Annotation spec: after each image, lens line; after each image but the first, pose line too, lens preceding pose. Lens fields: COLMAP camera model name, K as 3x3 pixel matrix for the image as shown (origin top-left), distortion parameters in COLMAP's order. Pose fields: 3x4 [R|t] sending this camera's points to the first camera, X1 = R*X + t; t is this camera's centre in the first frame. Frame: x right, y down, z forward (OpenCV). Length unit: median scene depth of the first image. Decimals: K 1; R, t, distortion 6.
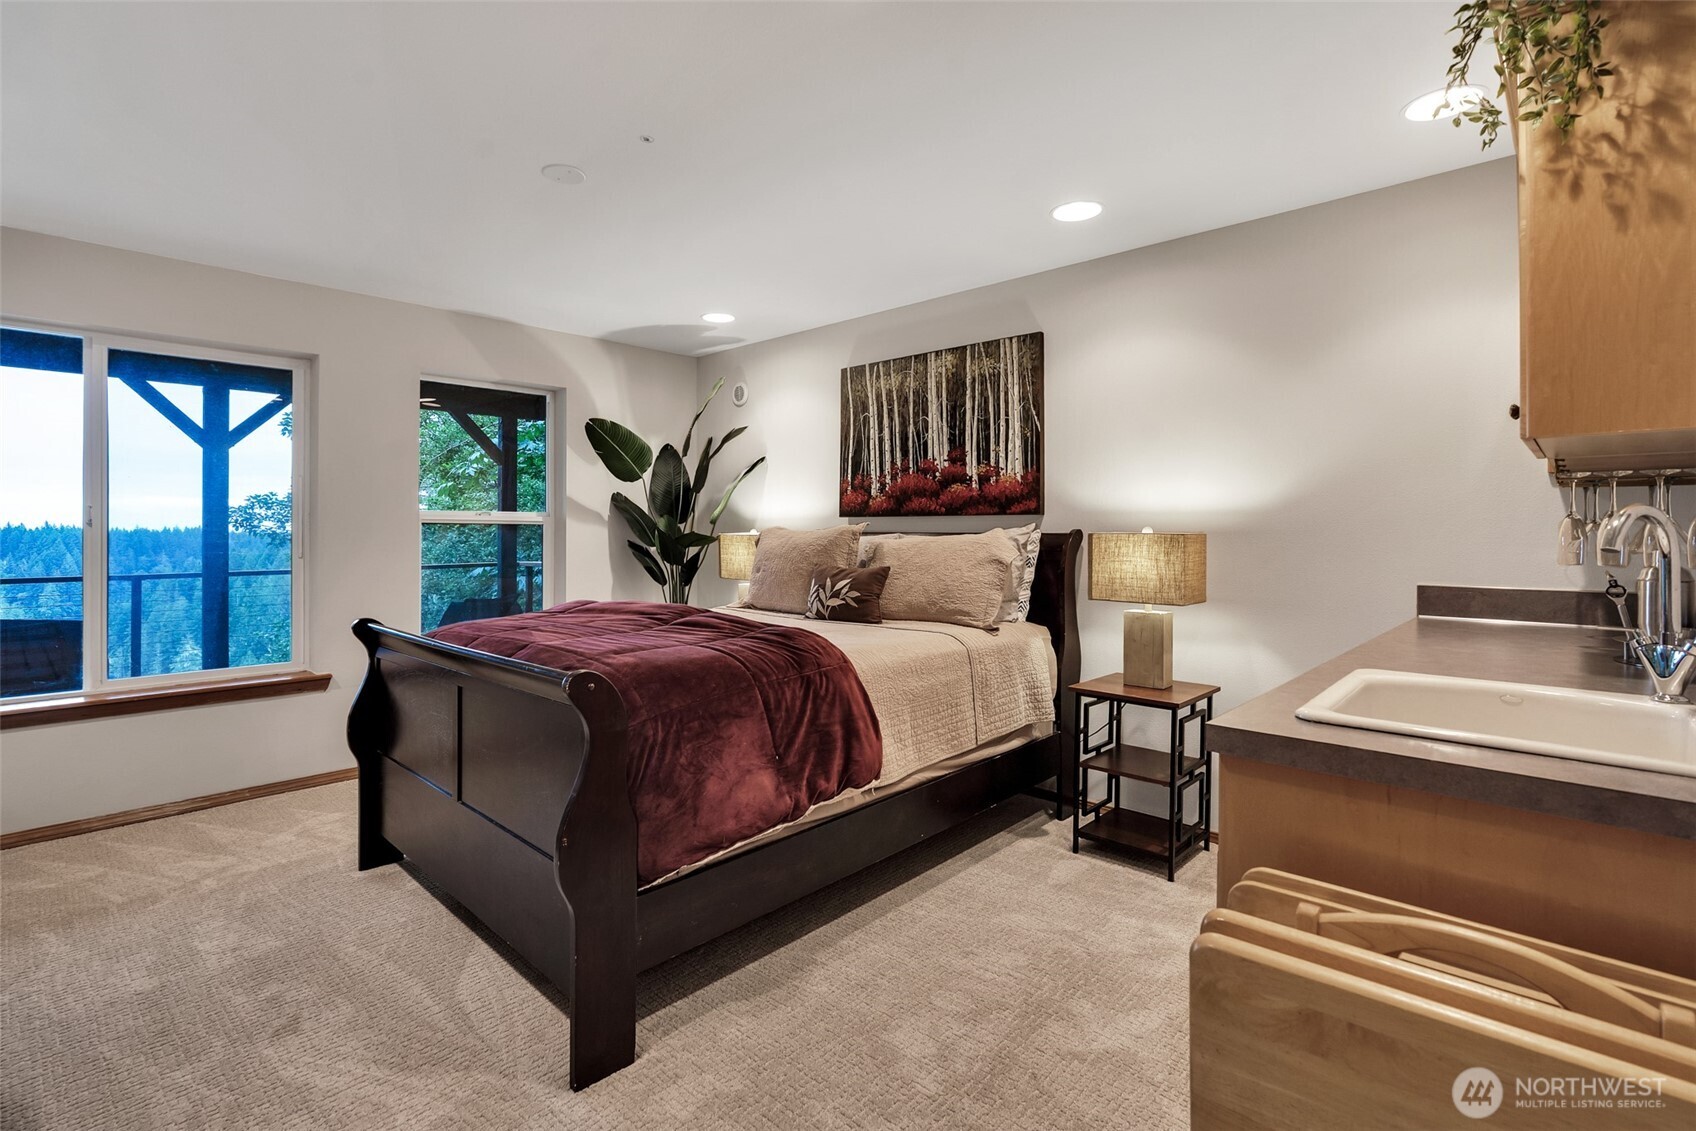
lens RADIAL K [[779.5, 0, 851.7], [0, 779.5, 533.9], [0, 0, 1]] dist [-0.010697, 0.005109]
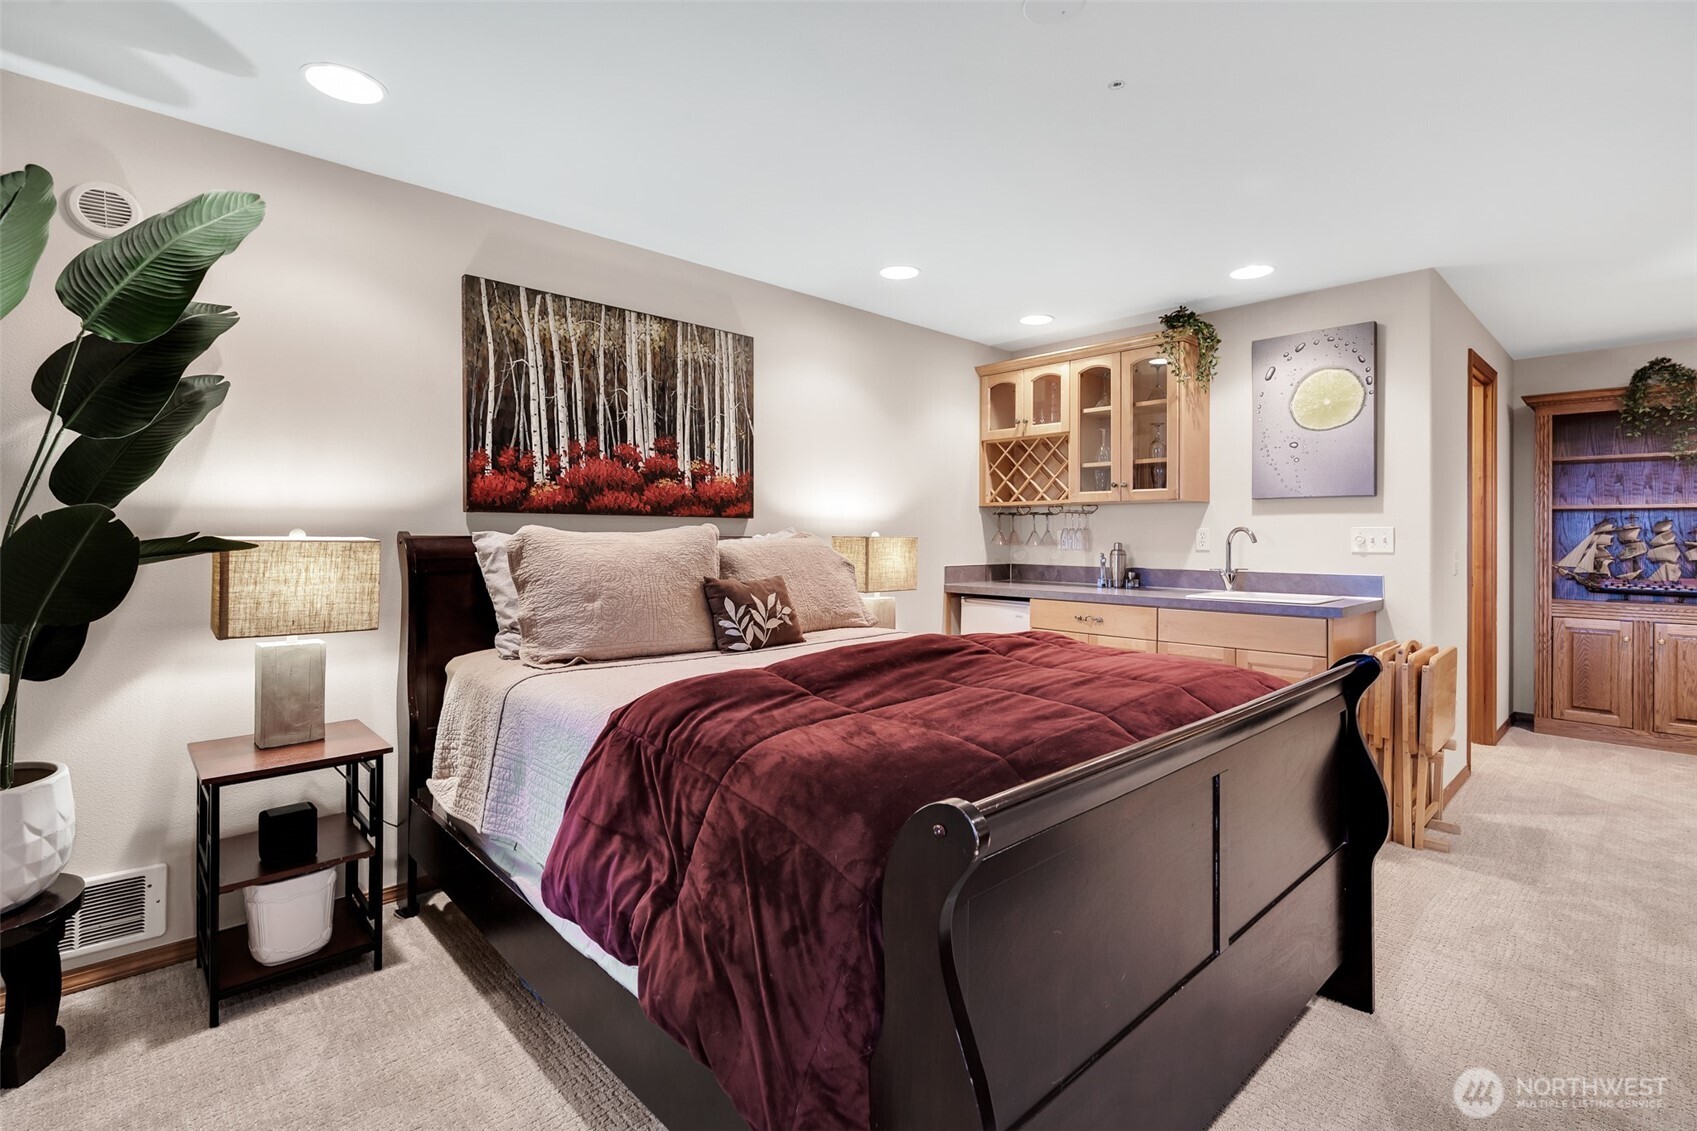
lens RADIAL K [[788.2, 0, 885.3], [0, 788.2, 534.5], [0, 0, 1]] dist [-0.010130, 0.000501]
pose [[0.045658, -0.001353, 0.998956, -0.720631], [-0.001038, 0.999998, 0.001401, -0.005204], [-0.998957, -0.001101, 0.045657, 0.730357]]
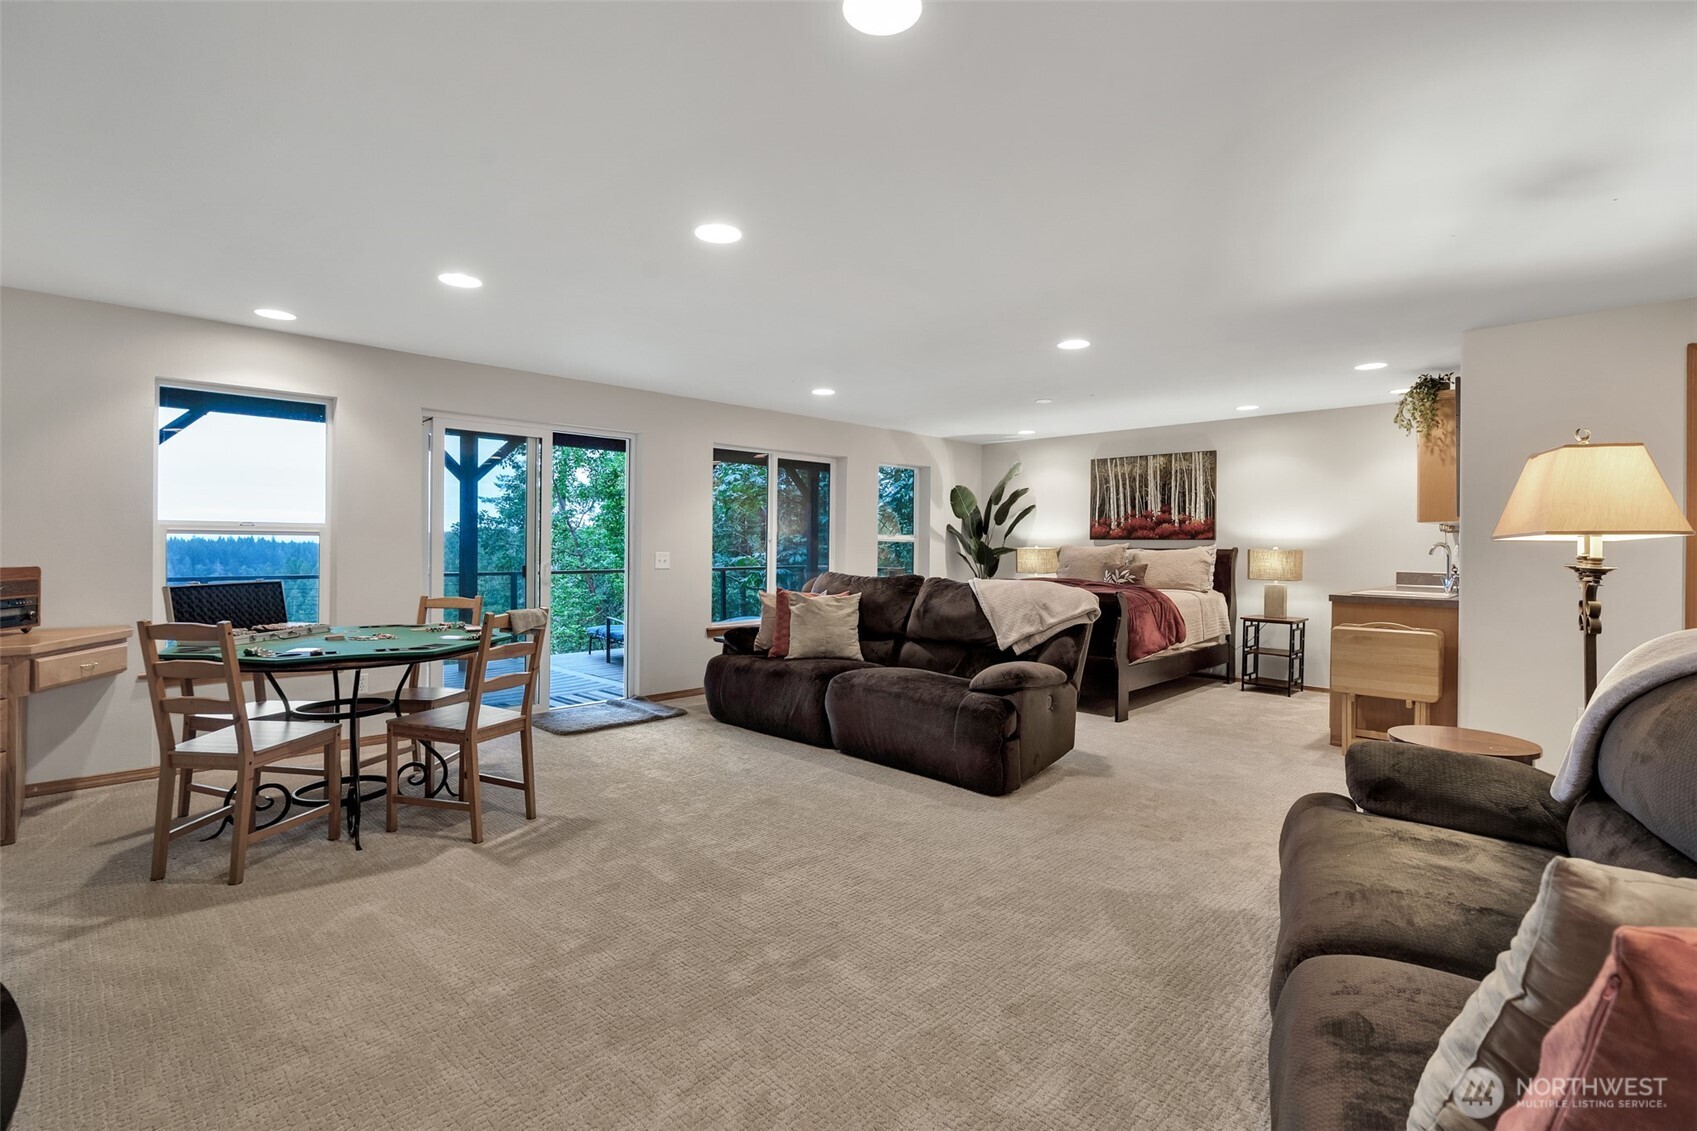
lens RADIAL K [[780.0, 0, 845.0], [0, 780.0, 548.4], [0, 0, 1]] dist [-0.010697, 0.005109]
pose [[0.999491, 0.008820, -0.030662, -0.620473], [-0.008832, 0.999961, -0.000261, 0.006062], [0.030659, 0.000532, 0.999530, -1.000262]]
